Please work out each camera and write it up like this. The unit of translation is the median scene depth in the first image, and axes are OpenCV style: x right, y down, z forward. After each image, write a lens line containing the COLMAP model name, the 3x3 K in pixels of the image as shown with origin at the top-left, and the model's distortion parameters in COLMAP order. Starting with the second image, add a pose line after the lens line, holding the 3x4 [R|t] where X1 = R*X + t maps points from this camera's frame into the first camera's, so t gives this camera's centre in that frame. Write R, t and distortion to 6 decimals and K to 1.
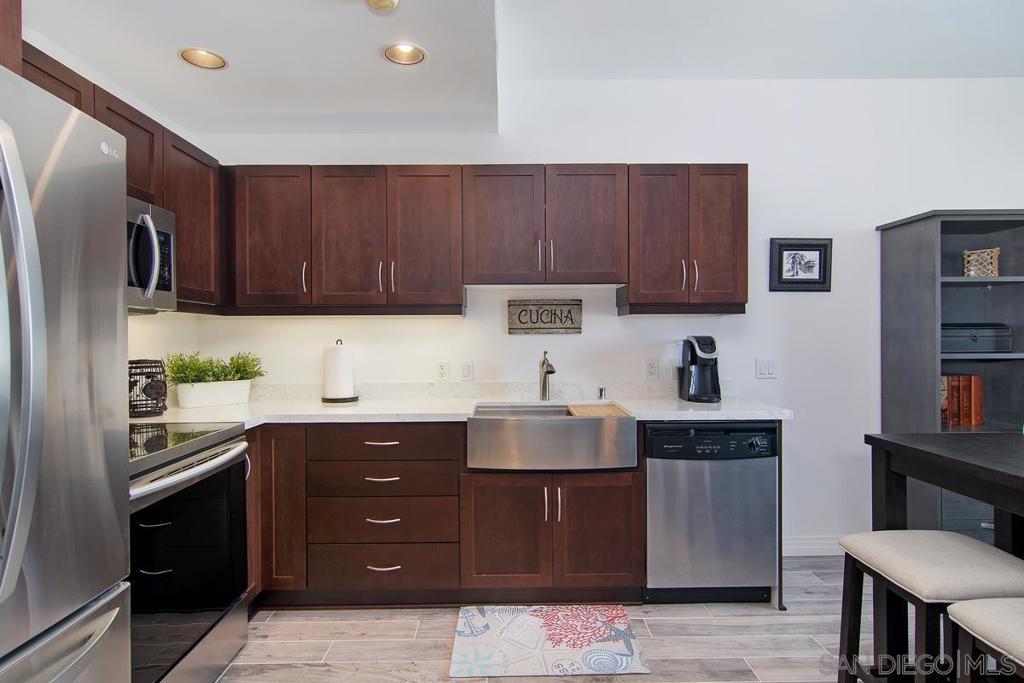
lens RADIAL K [[553.6, 0, 510.4], [0, 553.6, 335.9], [0, 0, 1]] dist [-0.001403, -0.000109]
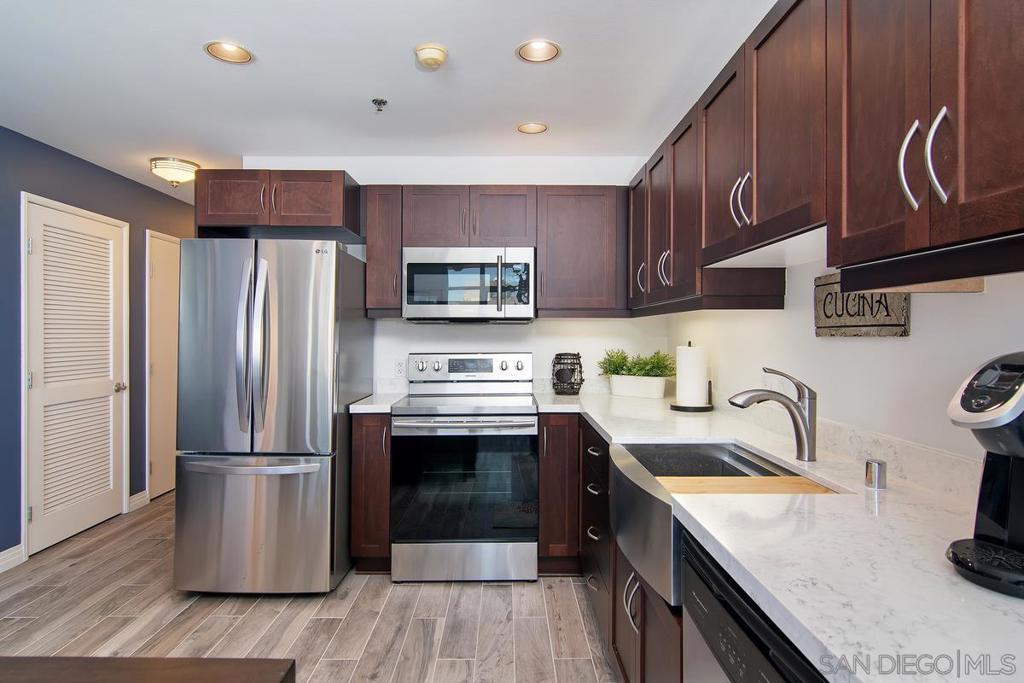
lens RADIAL K [[581.2, 0, 513.0], [0, 581.2, 331.4], [0, 0, 1]] dist [0.000057, -0.000002]
pose [[-0.008328, 0.001535, -0.999964, 0.666327], [-0.000290, 0.999999, 0.001538, -0.010791], [0.999965, 0.000303, -0.008327, 0.758716]]
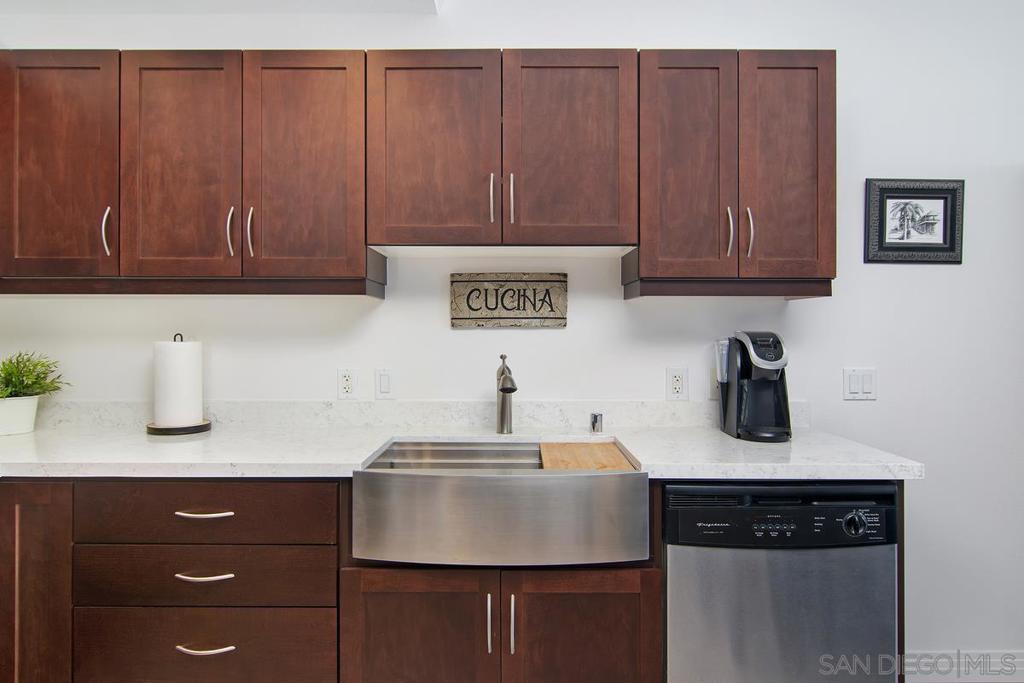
lens RADIAL K [[629.0, 0, 507.2], [0, 629.0, 323.3], [0, 0, 1]] dist [-0.002214, -0.000259]
pose [[0.999759, 0.006665, -0.020913, 0.083623], [-0.006941, 0.999890, -0.013134, 0.001541], [0.020823, 0.013276, 0.999695, 0.306958]]
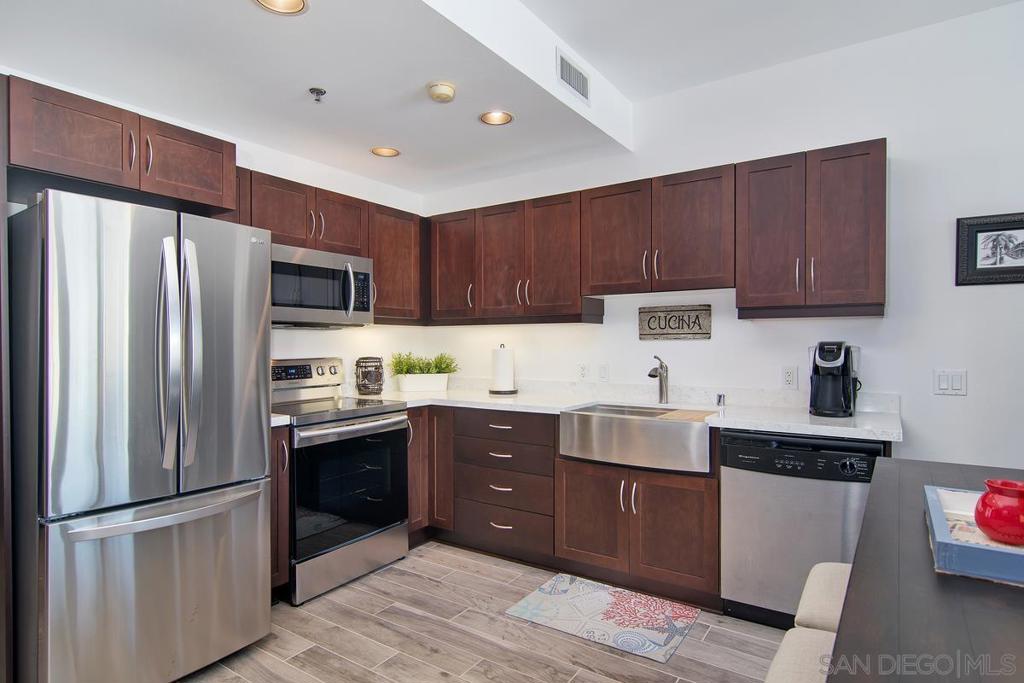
lens RADIAL K [[561.4, 0, 521.1], [0, 561.4, 344.3], [0, 0, 1]] dist [-0.002021, -0.000247]
pose [[0.825373, 0.004366, -0.564571, 0.460046], [-0.000935, 0.999979, 0.006366, -0.000959], [0.564587, -0.004727, 0.825360, -0.020494]]
